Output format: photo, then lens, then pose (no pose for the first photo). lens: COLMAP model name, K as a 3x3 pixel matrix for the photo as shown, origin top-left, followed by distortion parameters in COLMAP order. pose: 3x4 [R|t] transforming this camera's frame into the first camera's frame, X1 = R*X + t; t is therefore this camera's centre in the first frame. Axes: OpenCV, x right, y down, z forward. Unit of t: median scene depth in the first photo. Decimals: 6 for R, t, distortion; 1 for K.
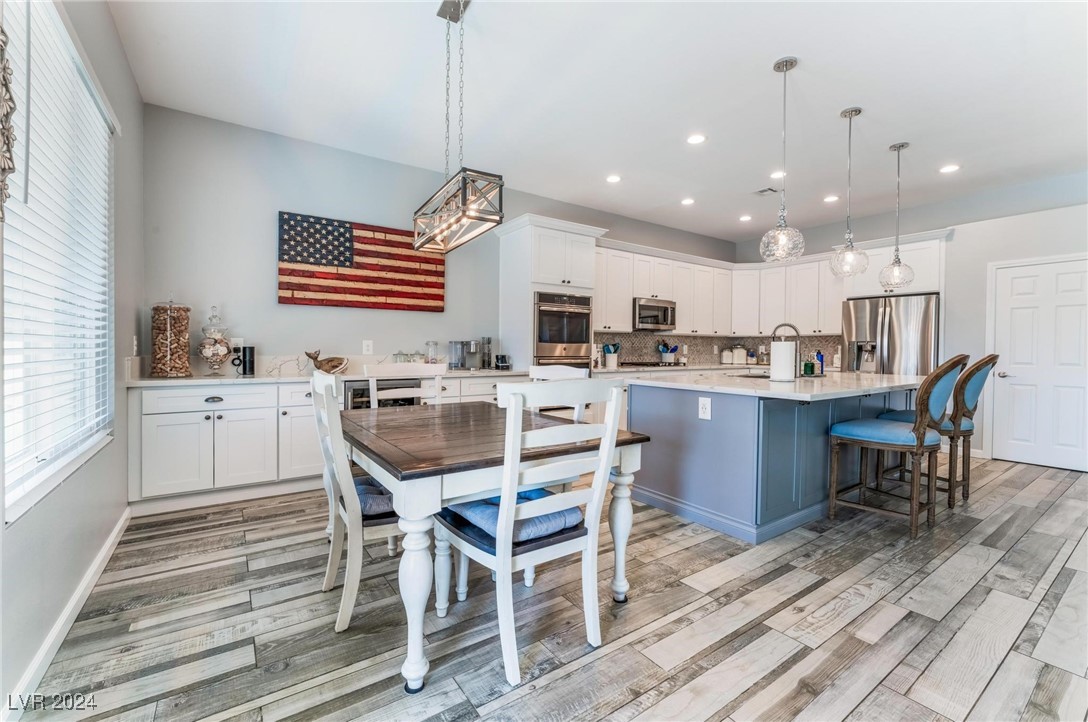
lens RADIAL K [[438.4, 0, 580.9], [0, 438.4, 363.8], [0, 0, 1]] dist [-0.009553, 0.000976]
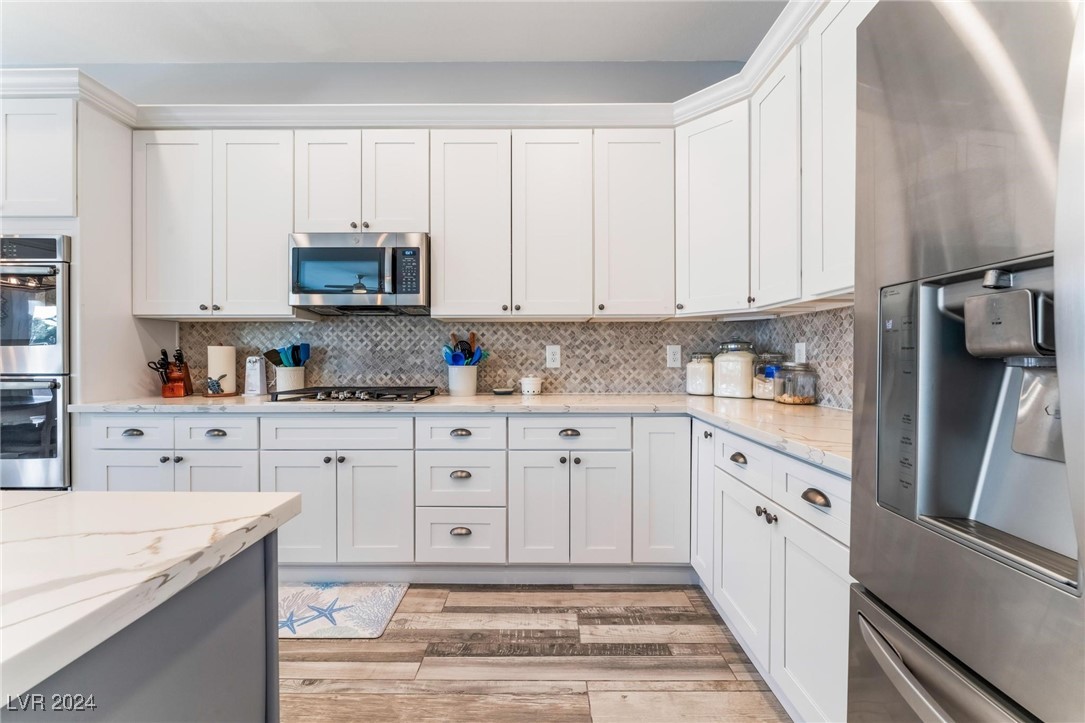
lens RADIAL K [[446.4, 0, 529.4], [0, 446.4, 355.1], [0, 0, 1]] dist [-0.006934, 0.000622]
pose [[0.828875, -0.014516, -0.559246, 0.784819], [-0.012020, 0.998970, -0.043745, -0.028197], [0.559305, 0.042981, 0.827847, 1.165591]]
